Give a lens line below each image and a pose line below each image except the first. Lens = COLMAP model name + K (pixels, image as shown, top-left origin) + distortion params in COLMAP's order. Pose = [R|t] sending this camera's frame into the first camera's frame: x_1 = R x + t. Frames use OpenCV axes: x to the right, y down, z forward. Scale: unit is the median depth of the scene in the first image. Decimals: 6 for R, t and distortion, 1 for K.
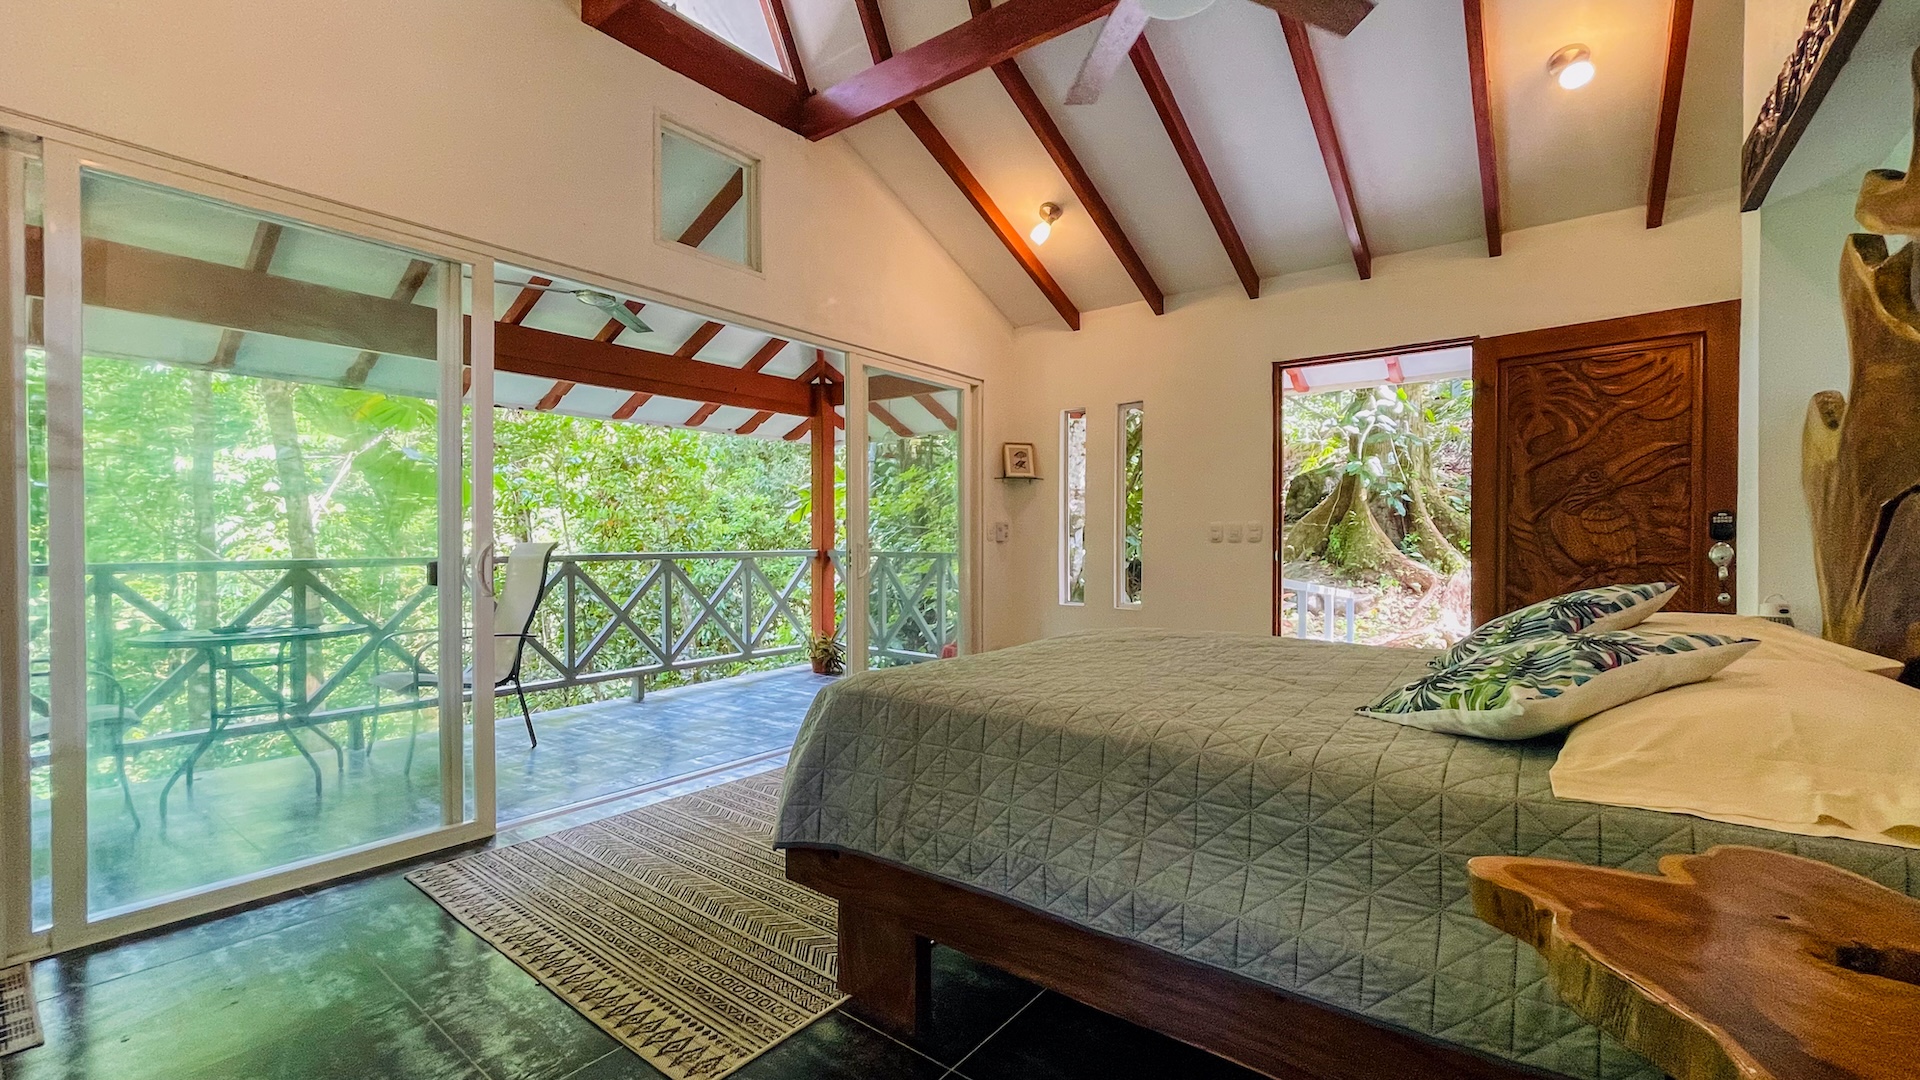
lens RADIAL K [[783.7, 0, 971.6], [0, 783.7, 553.9], [0, 0, 1]] dist [0.024972, 0.000248]
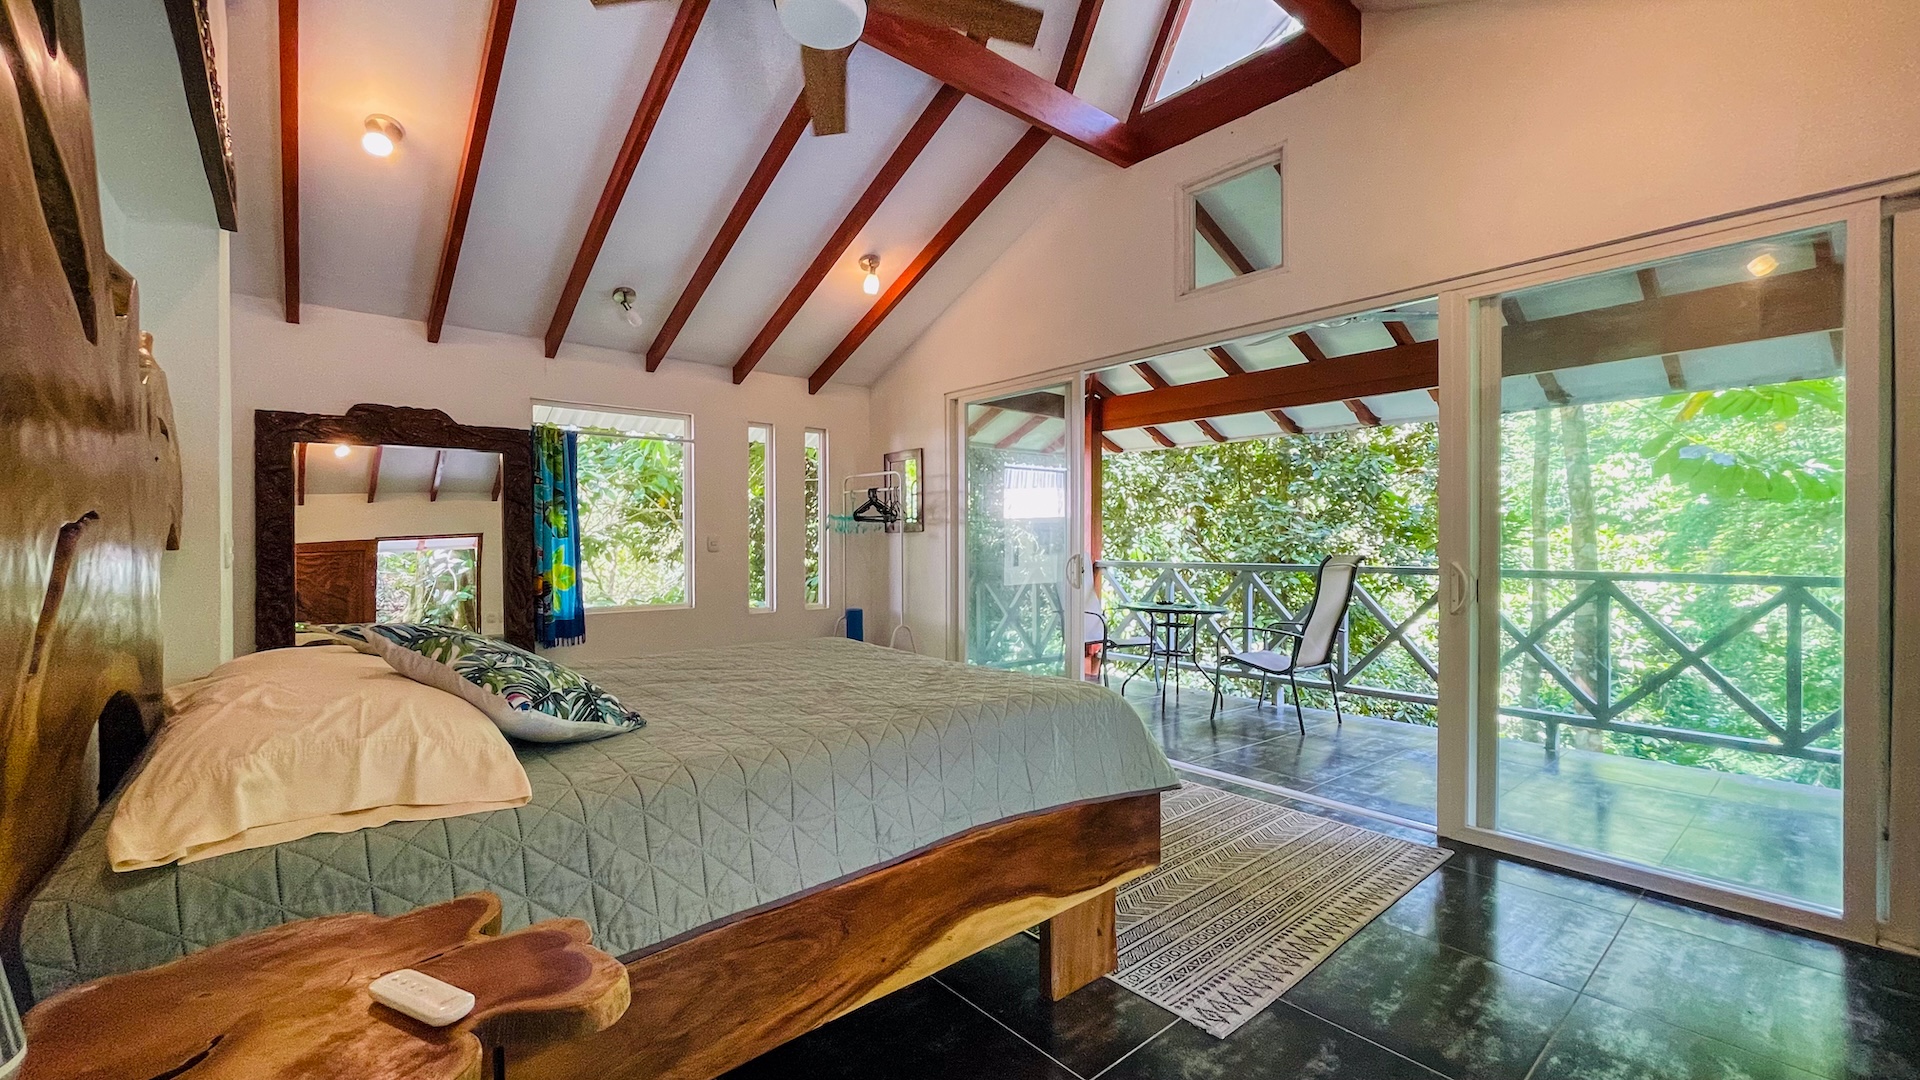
lens RADIAL K [[783.7, 0, 971.6], [0, 783.7, 553.9], [0, 0, 1]] dist [0.024972, 0.000248]
pose [[-0.198647, 0.010638, -0.980013, 0.615449], [-0.020116, 0.999686, 0.014929, -0.021139], [0.979865, 0.022679, -0.198370, 0.726168]]
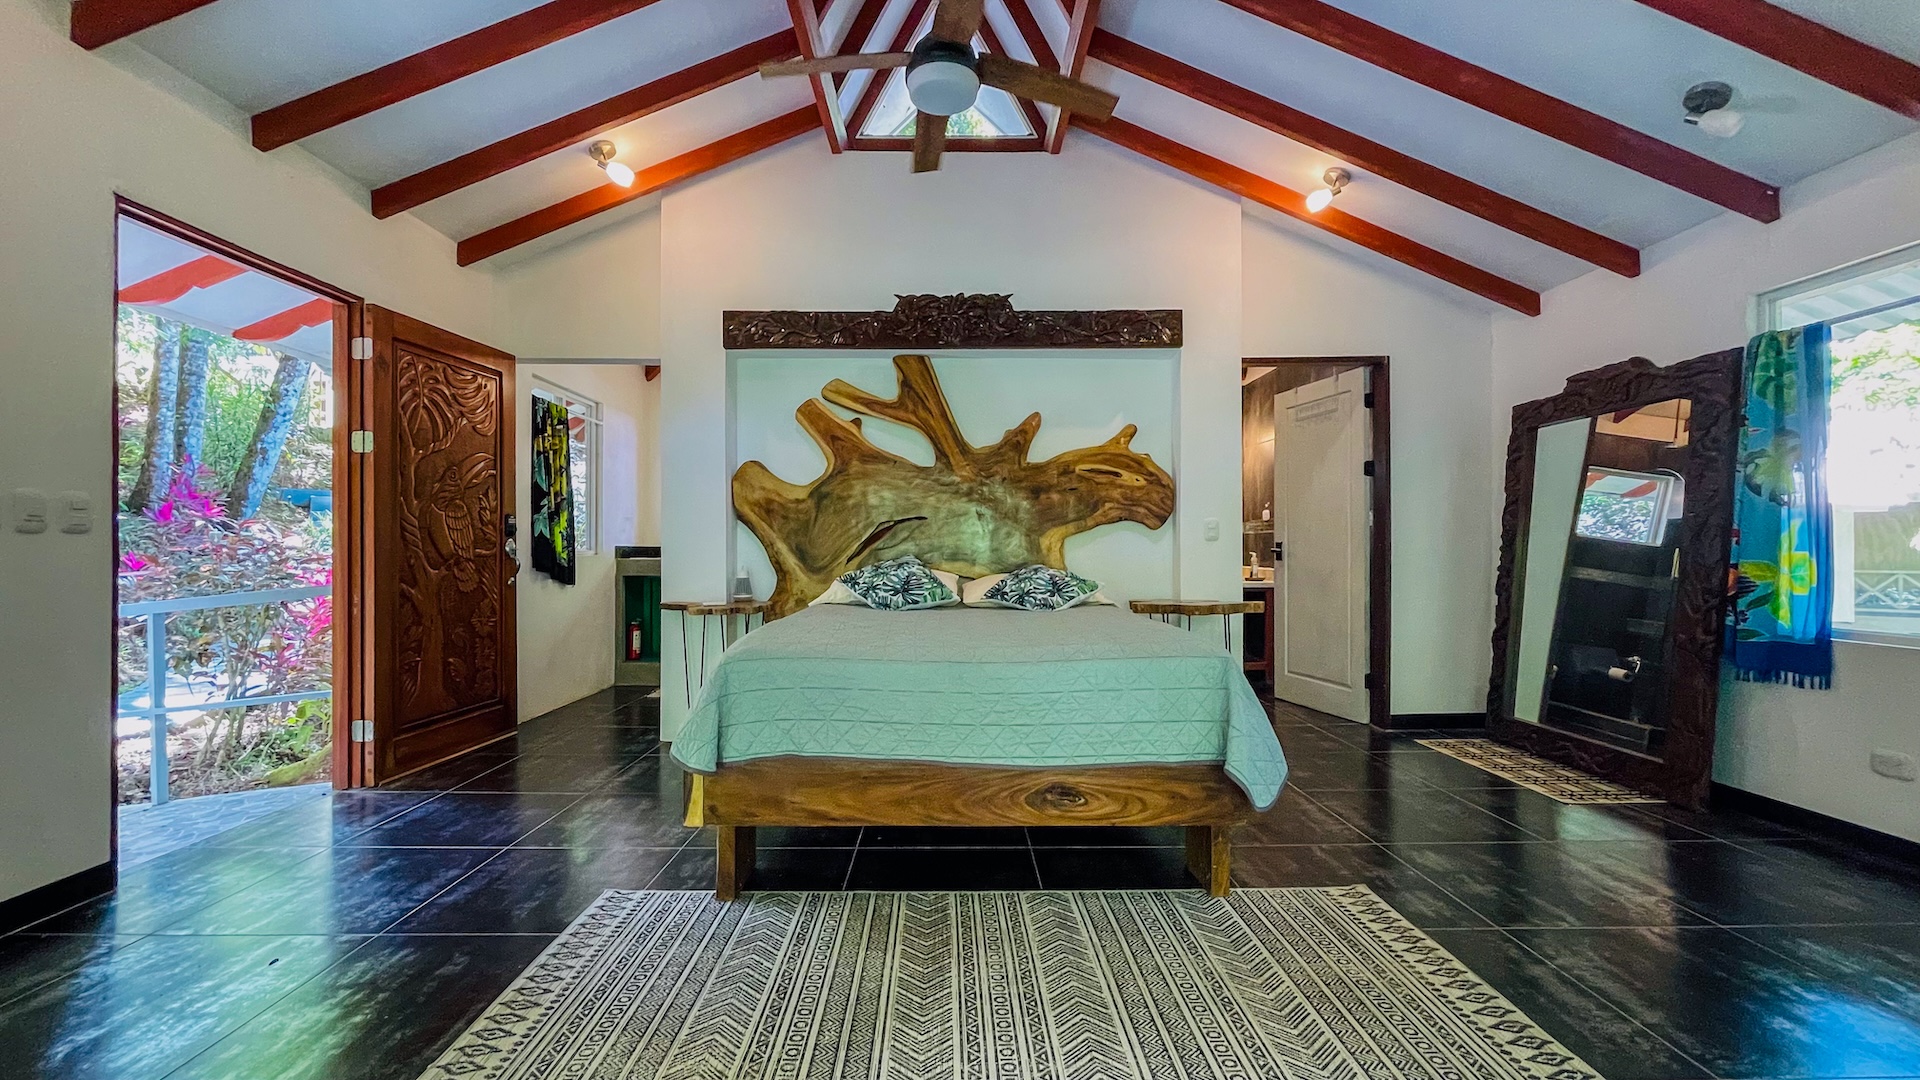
lens RADIAL K [[781.0, 0, 951.6], [0, 781.0, 540.8], [0, 0, 1]] dist [0.025185, 0.000164]
pose [[-0.602521, 0.007592, 0.798067, -0.390383], [0.016714, 0.999855, 0.003107, -0.002791], [-0.797928, 0.015211, -0.602561, 0.911244]]
